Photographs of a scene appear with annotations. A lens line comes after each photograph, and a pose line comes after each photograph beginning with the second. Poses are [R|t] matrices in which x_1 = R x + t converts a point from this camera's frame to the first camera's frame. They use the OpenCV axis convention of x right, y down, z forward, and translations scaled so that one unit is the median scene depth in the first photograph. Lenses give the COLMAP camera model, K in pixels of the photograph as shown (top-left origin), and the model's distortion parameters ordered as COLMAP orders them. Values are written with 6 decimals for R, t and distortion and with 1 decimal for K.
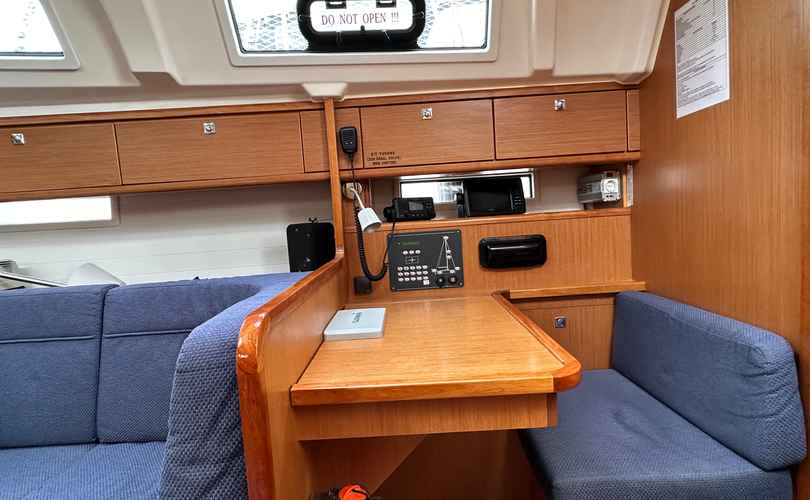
lens RADIAL K [[470.7, 0, 405.0], [0, 470.7, 250.0], [0, 0, 1]] dist [0.003195, -0.000263]
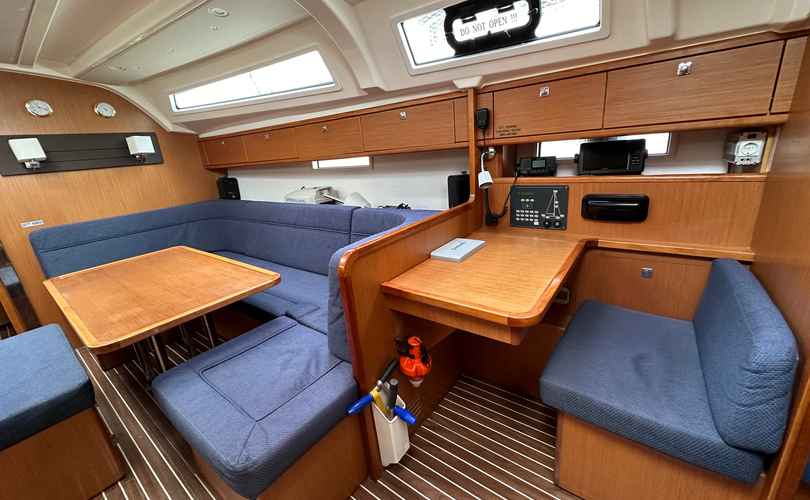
lens RADIAL K [[357.3, 0, 405.0], [0, 357.3, 250.0], [0, 0, 1]] dist [-0.000920, 0.000128]
pose [[0.776167, 0.182607, -0.603506, 0.401586], [-0.005611, 0.959107, 0.282988, -0.152299], [0.630502, -0.216260, 0.745452, -0.025557]]
